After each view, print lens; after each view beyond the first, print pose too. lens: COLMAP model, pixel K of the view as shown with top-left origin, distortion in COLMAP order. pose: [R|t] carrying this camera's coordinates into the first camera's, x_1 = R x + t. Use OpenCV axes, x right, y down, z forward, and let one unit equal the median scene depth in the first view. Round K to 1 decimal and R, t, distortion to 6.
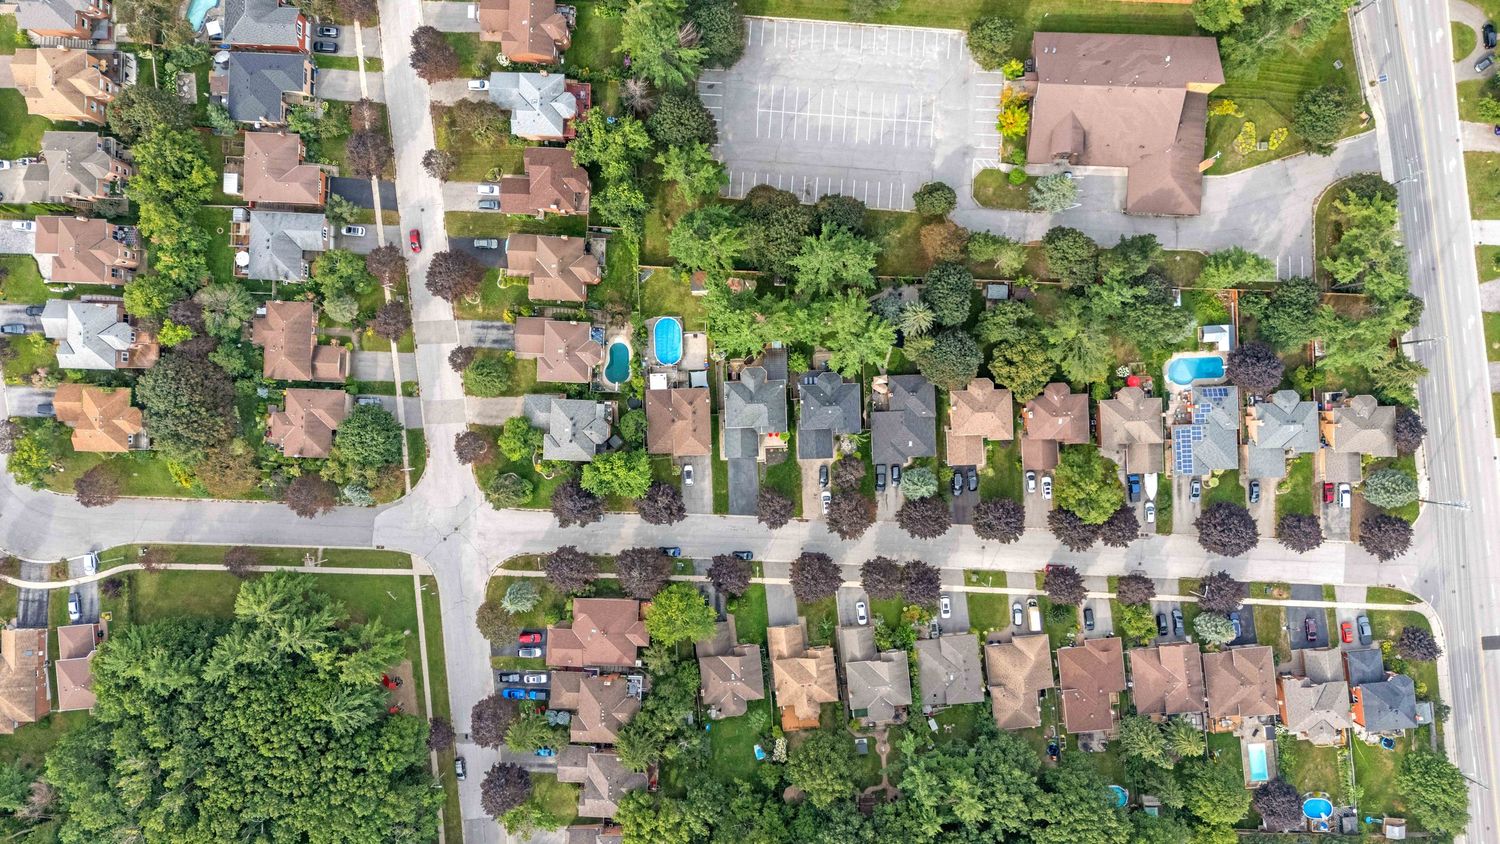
lens RADIAL K [[1099.5, 0, 753.7], [0, 1099.5, 426.5], [0, 0, 1]] dist [0.068858, -0.062955]
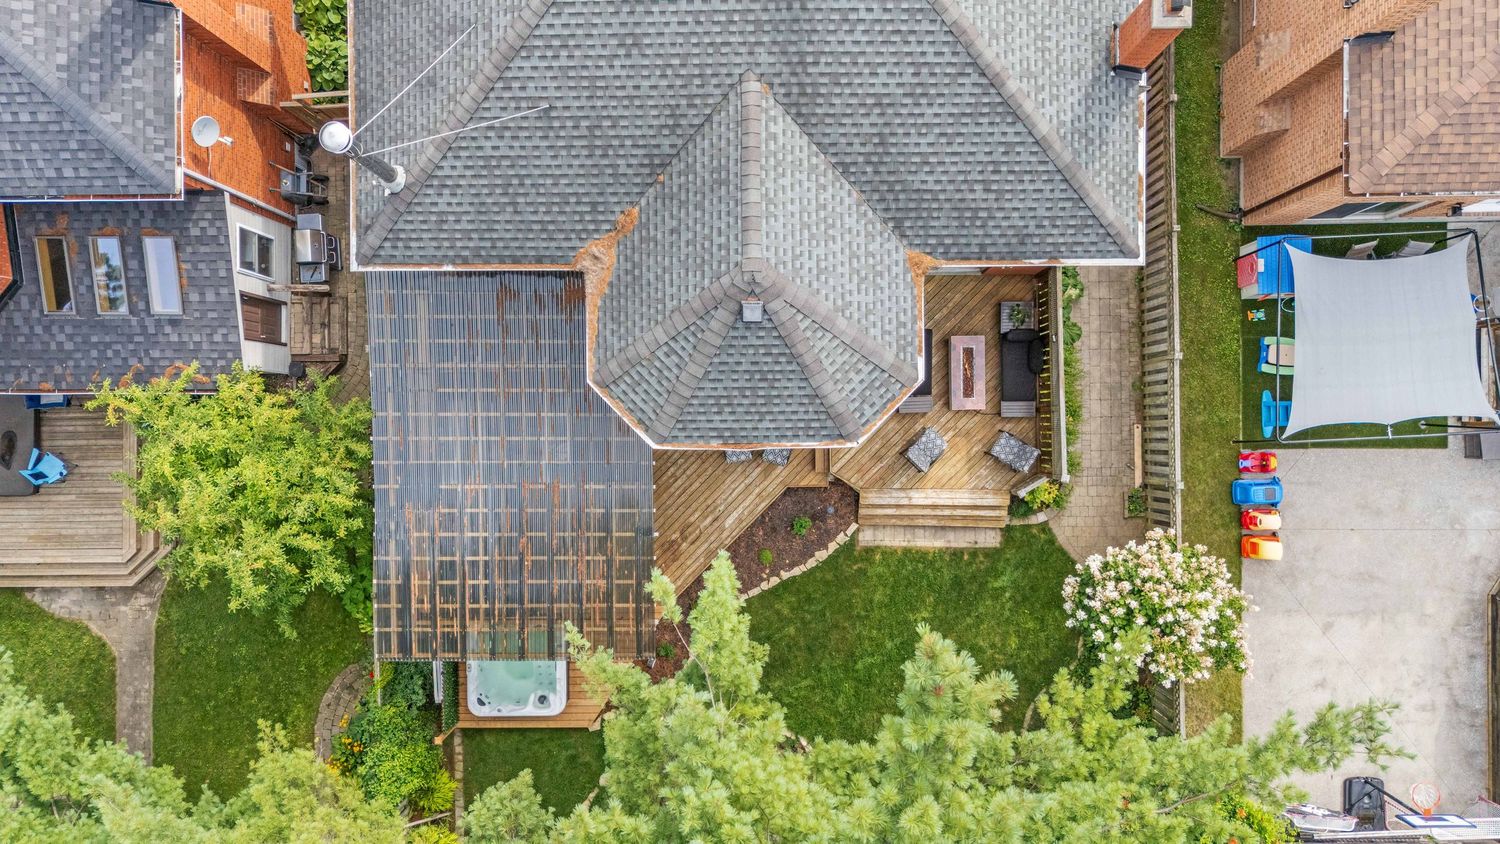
lens RADIAL K [[1099.5, 0, 749.2], [0, 1099.5, 422.2], [0, 0, 1]] dist [0.068858, -0.062955]
pose [[-0.998241, -0.030373, 0.050912, -0.003654], [0.030463, -0.999535, 0.000990, -0.051727], [0.050858, 0.002539, 0.998703, 0.910992]]
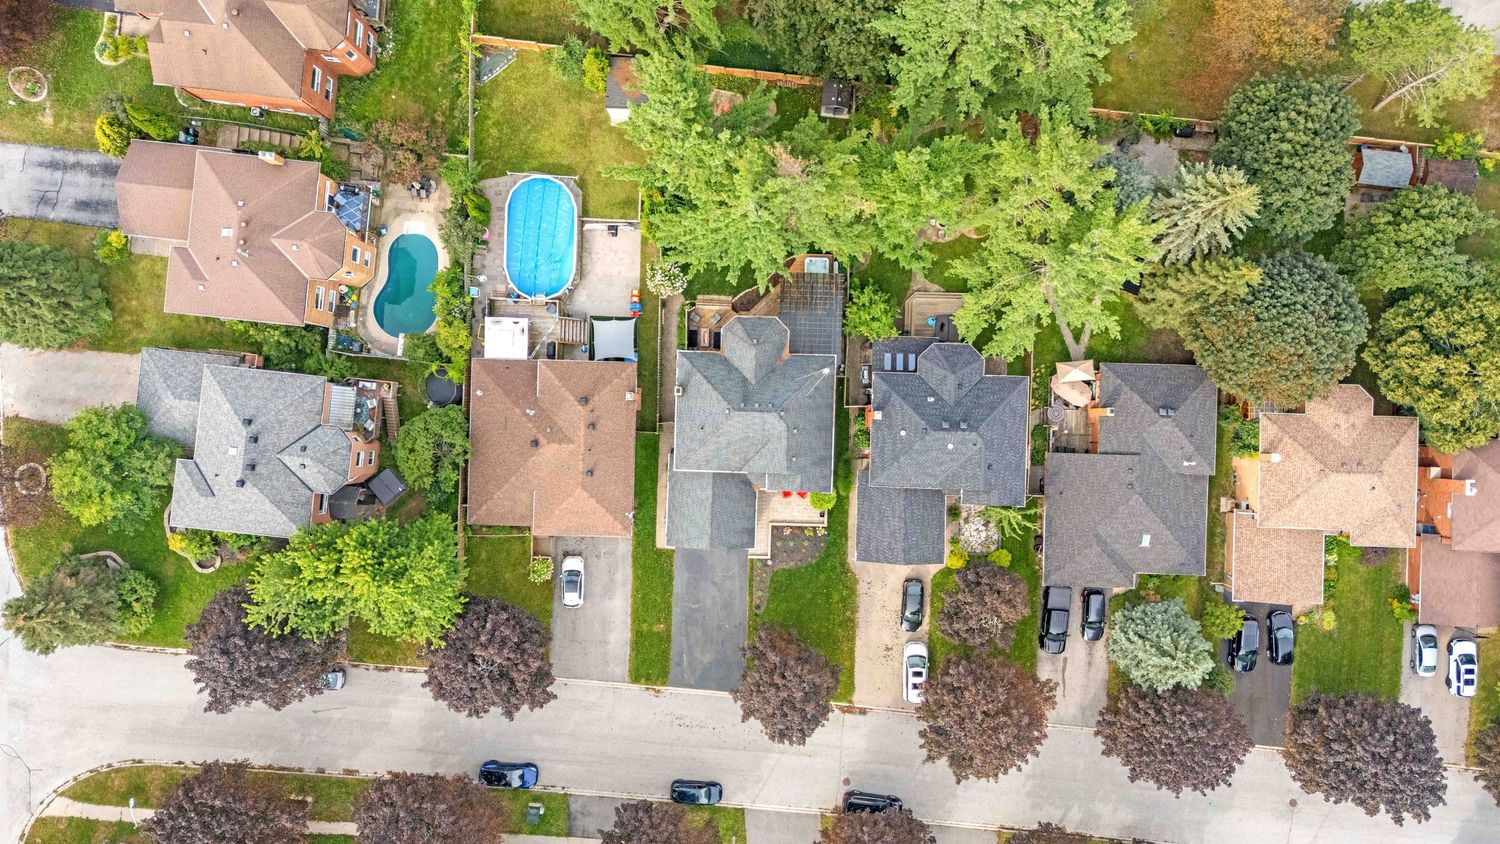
lens RADIAL K [[1099.5, 0, 752.2], [0, 1099.5, 424.2], [0, 0, 1]] dist [0.068858, -0.062955]
pose [[0.997674, 0.064106, 0.023167, -0.007800], [-0.064010, 0.997937, -0.004874, -0.014545], [-0.023431, 0.003380, 0.999720, 0.610295]]
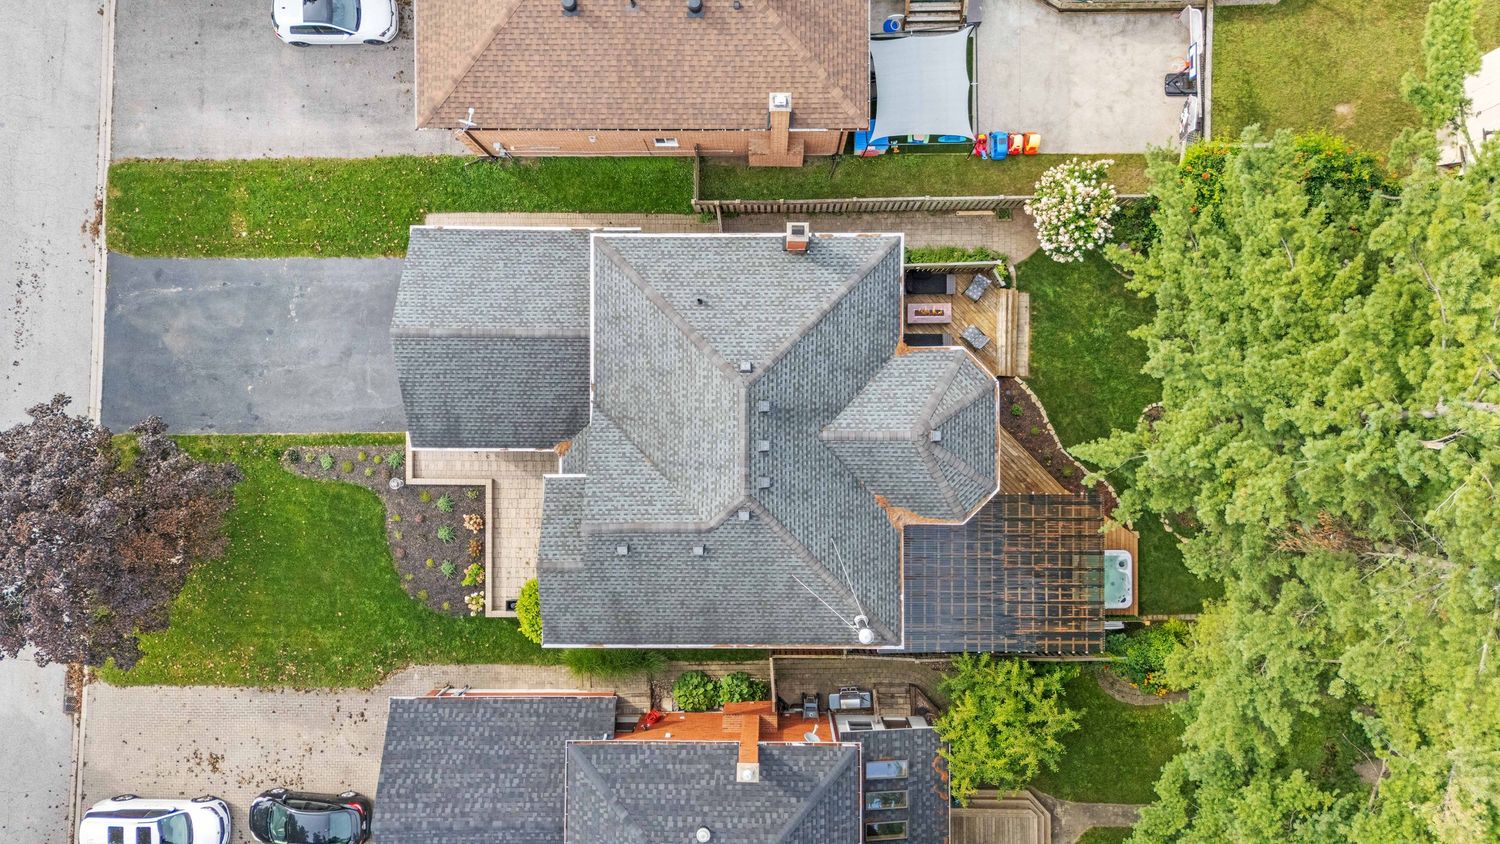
lens RADIAL K [[1099.5, 0, 749.7], [0, 1099.5, 421.7], [0, 0, 1]] dist [0.068858, -0.062955]
pose [[-0.035671, 0.999112, 0.022444, -0.004131], [-0.999268, -0.035968, 0.013003, -0.022529], [0.013798, -0.021963, 0.999664, 0.842076]]
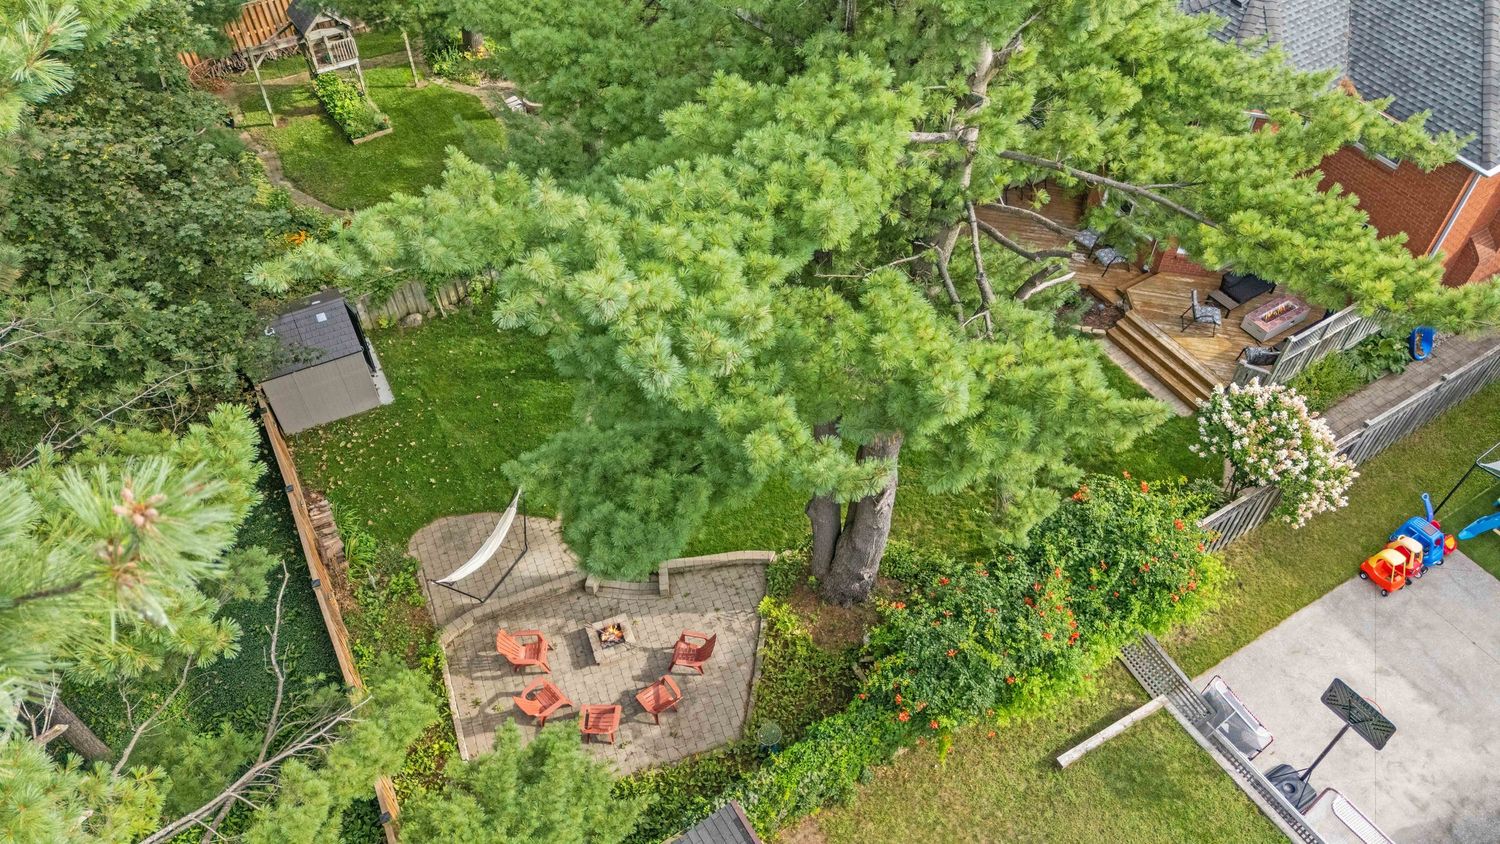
lens RADIAL K [[1099.5, 0, 745.3], [0, 1099.5, 424.2], [0, 0, 1]] dist [0.068858, -0.062955]
pose [[-0.491682, -0.634816, 0.596035, -0.066019], [0.870424, -0.377731, 0.315724, -0.134529], [0.024714, 0.674039, 0.738282, 0.929596]]
